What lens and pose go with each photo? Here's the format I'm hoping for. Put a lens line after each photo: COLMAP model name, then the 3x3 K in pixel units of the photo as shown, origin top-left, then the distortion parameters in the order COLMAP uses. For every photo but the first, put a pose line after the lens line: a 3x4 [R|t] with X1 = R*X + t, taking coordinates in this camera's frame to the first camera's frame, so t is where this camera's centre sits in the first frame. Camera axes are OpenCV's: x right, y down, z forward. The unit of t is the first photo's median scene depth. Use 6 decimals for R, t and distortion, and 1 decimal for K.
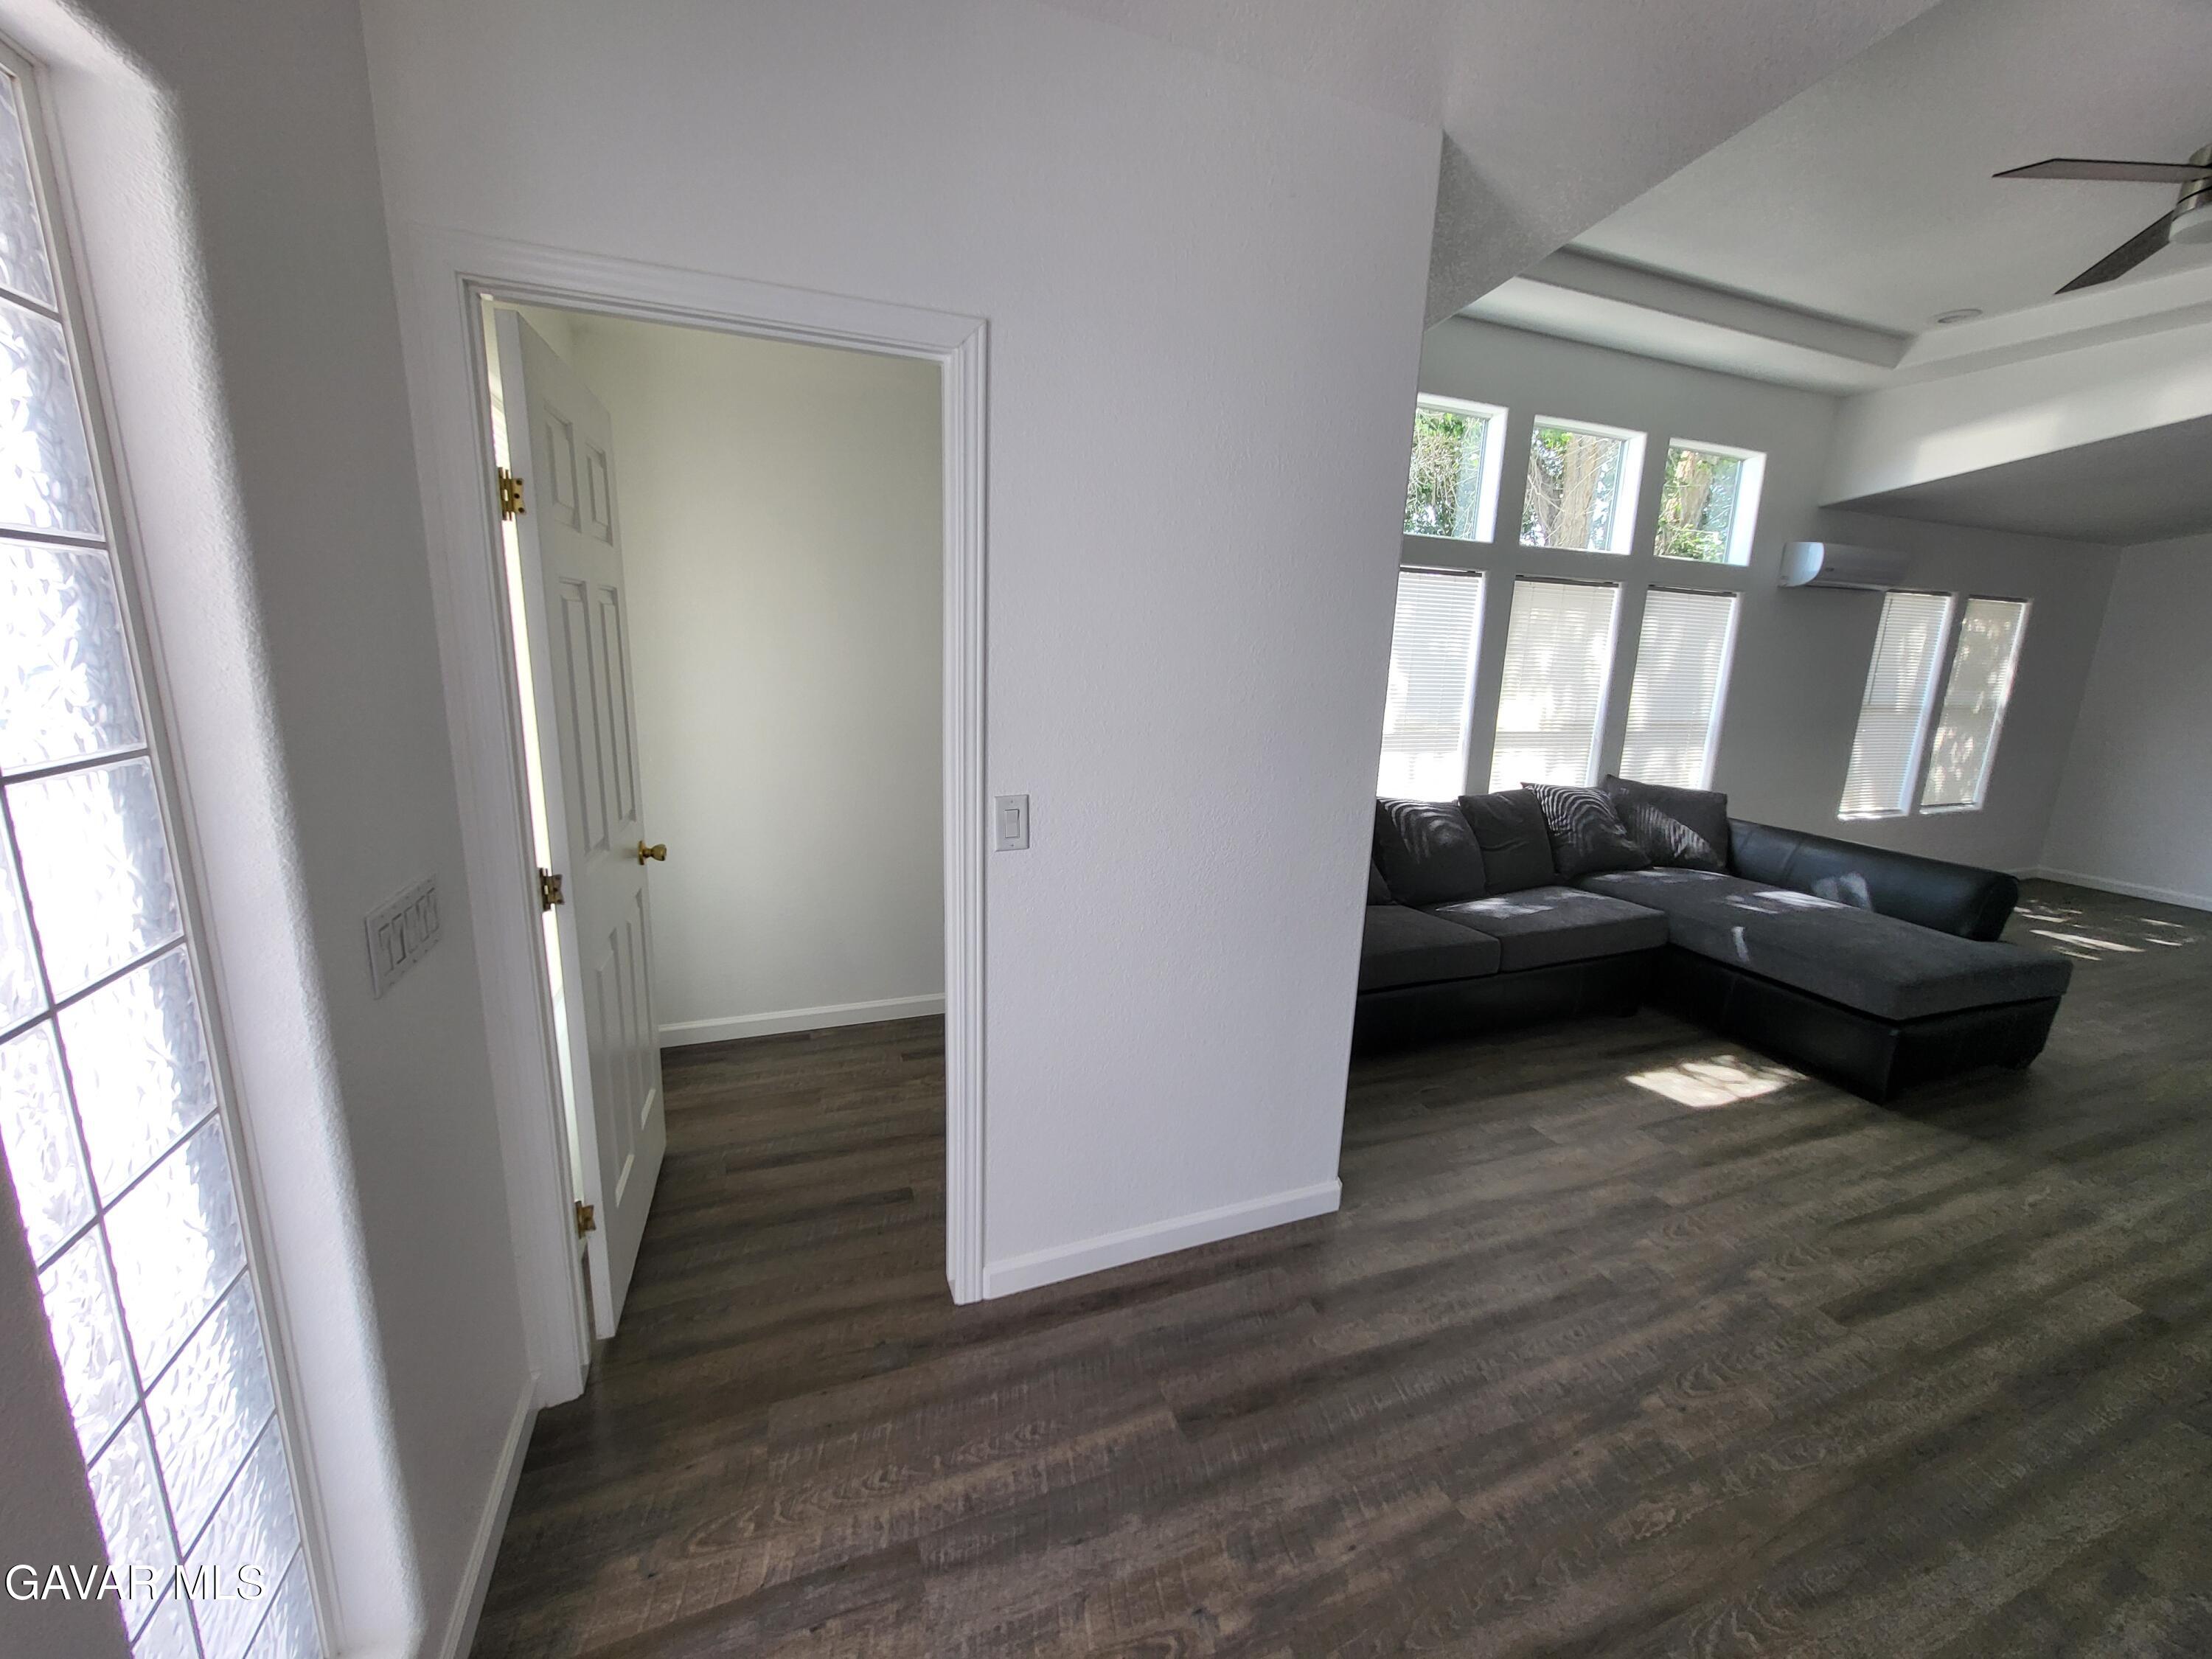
lens RADIAL K [[869.3, 0, 1105.8], [0, 869.3, 820.3], [0, 0, 1]] dist [0.008988, -0.002191]
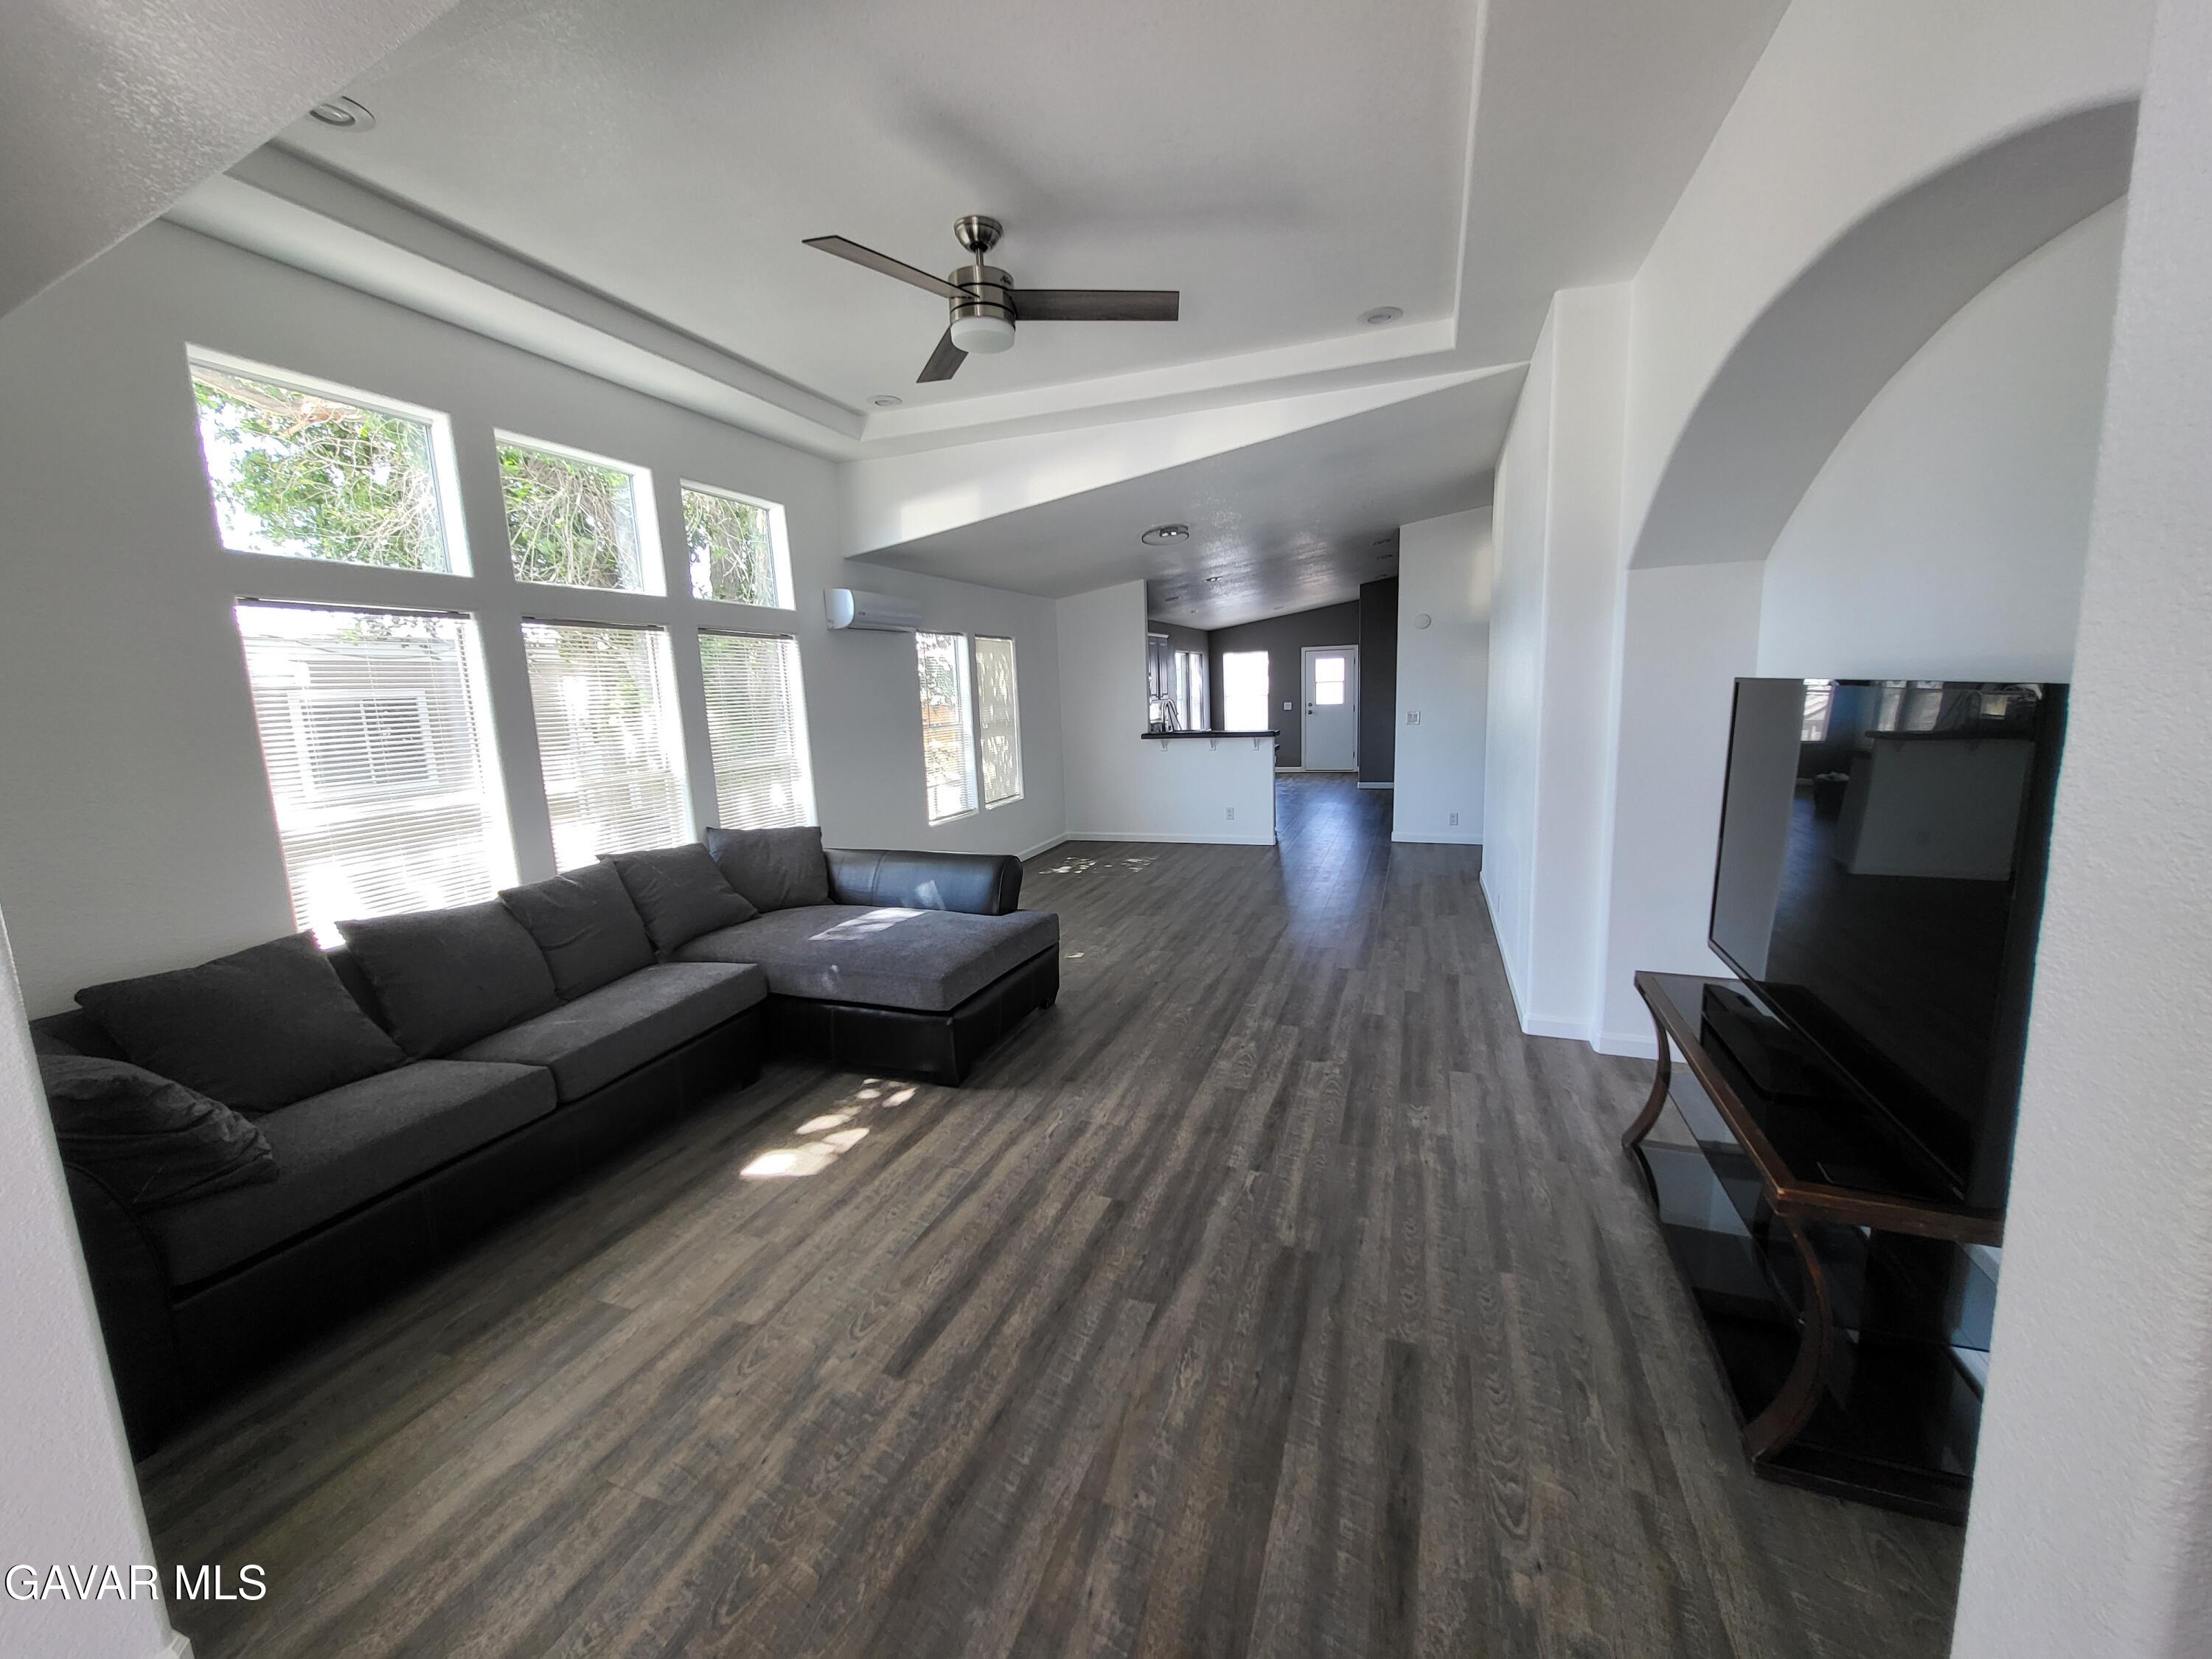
lens RADIAL K [[869.3, 0, 1105.1], [0, 869.3, 825.3], [0, 0, 1]] dist [0.008988, -0.002191]
pose [[0.660615, -0.176446, 0.729695, 0.288911], [0.215418, 0.975665, 0.040899, -0.000463], [-0.719154, 0.130171, 0.682549, 0.083355]]
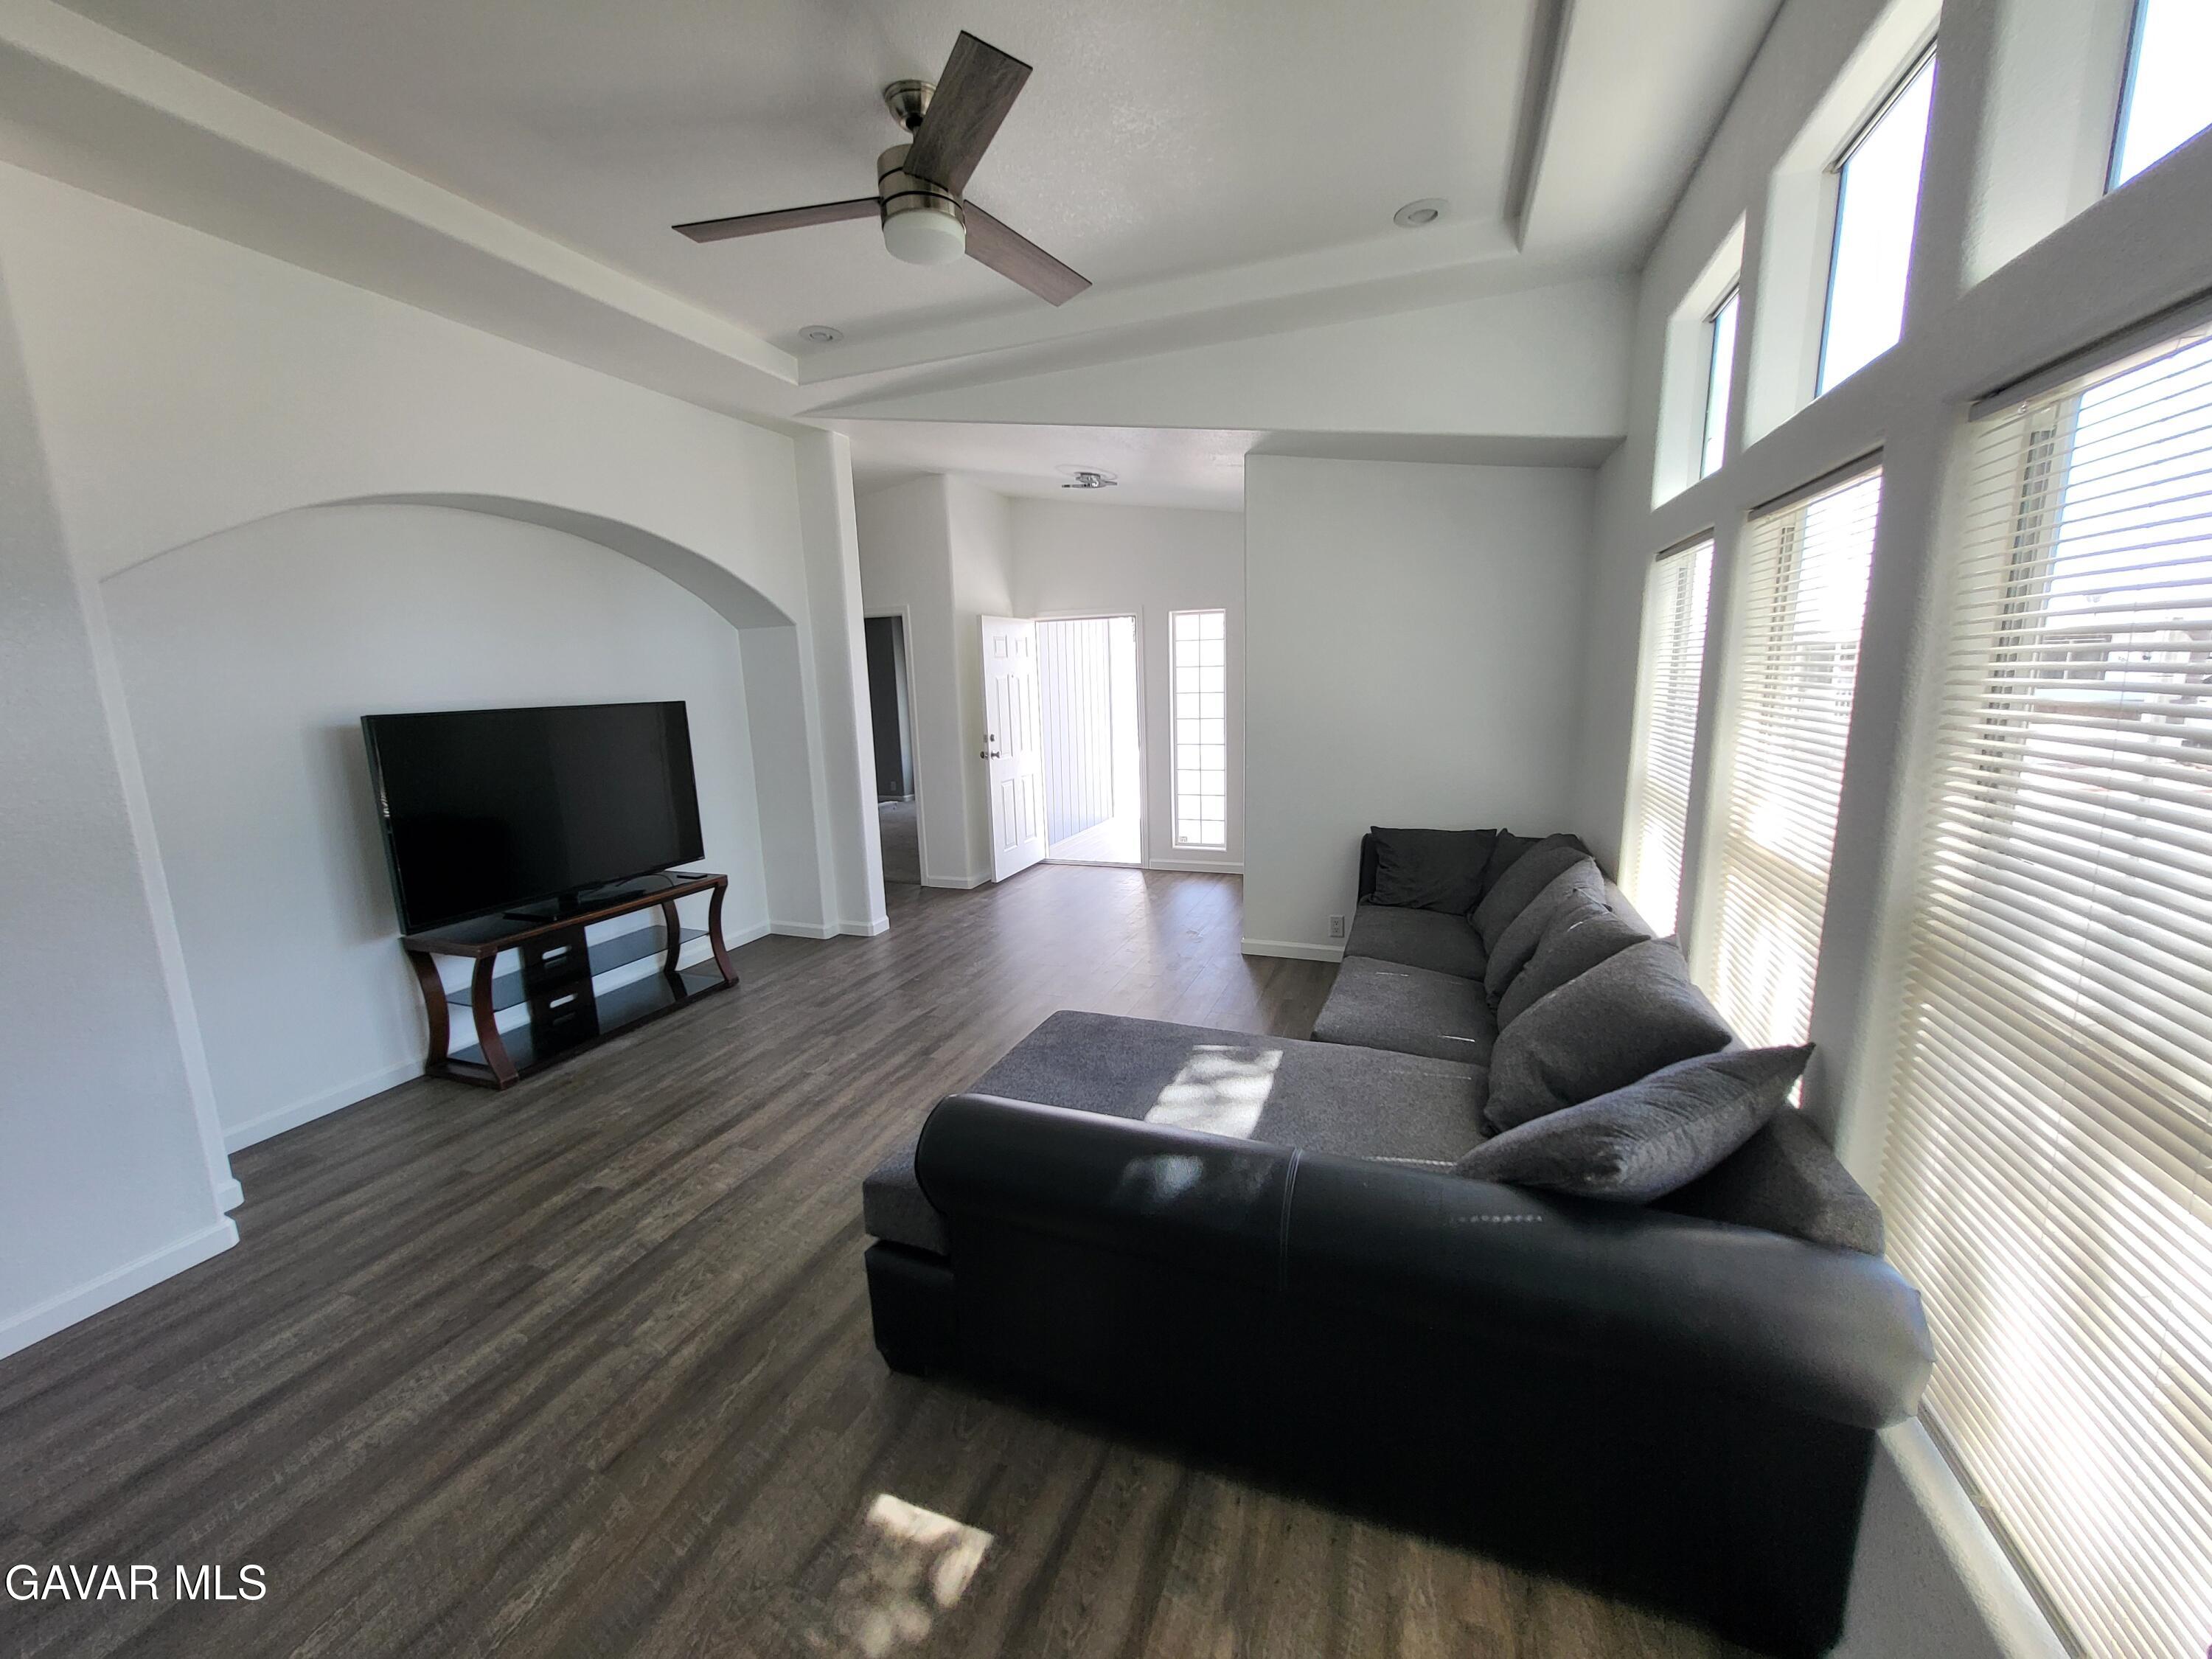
lens RADIAL K [[869.3, 0, 1101.7], [0, 869.3, 830.7], [0, 0, 1]] dist [0.008988, -0.002191]
pose [[-0.677765, 0.120415, -0.725352, 1.581429], [-0.147863, 0.944025, 0.294879, -0.293027], [0.720258, 0.307112, -0.622022, 1.598137]]
